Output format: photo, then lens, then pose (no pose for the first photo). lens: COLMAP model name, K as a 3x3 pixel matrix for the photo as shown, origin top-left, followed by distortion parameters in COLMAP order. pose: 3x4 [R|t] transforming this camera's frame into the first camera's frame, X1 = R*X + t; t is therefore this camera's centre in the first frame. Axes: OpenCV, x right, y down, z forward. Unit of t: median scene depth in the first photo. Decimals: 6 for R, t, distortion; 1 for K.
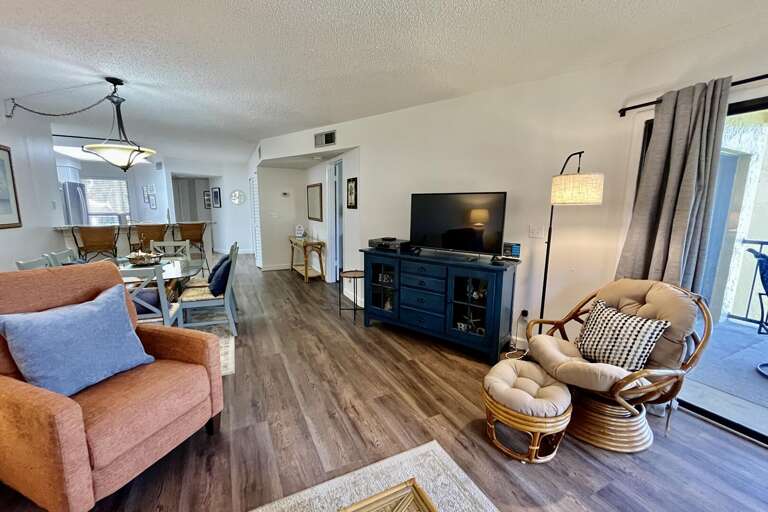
lens RADIAL K [[313.6, 0, 383.9], [0, 313.6, 257.2], [0, 0, 1]] dist [-0.003926, -0.000001]
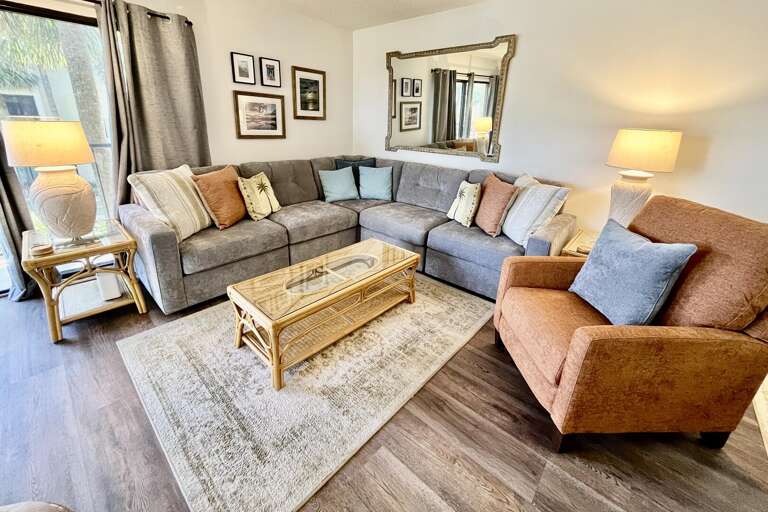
lens RADIAL K [[313.6, 0, 384.8], [0, 313.6, 226.6], [0, 0, 1]] dist [-0.003926, -0.000001]
pose [[-0.929547, 0.069323, -0.362127, 0.069375], [-0.107986, 0.887909, 0.447165, -0.203383], [0.352535, 0.454765, -0.817868, 1.368192]]
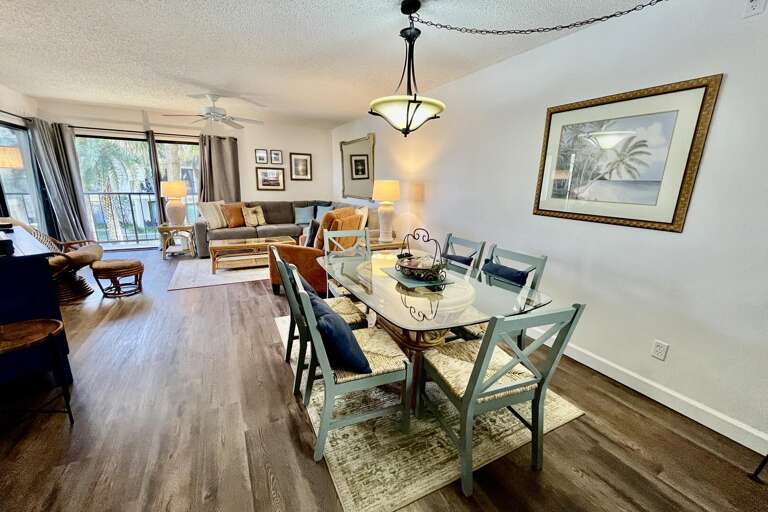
lens RADIAL K [[313.6, 0, 385.5], [0, 313.6, 259.5], [0, 0, 1]] dist [-0.003926, -0.000001]
pose [[-0.999274, -0.030330, -0.023040, -1.327952], [-0.036952, 0.918649, 0.393342, -0.510928], [0.009235, 0.393908, -0.919104, 3.092570]]
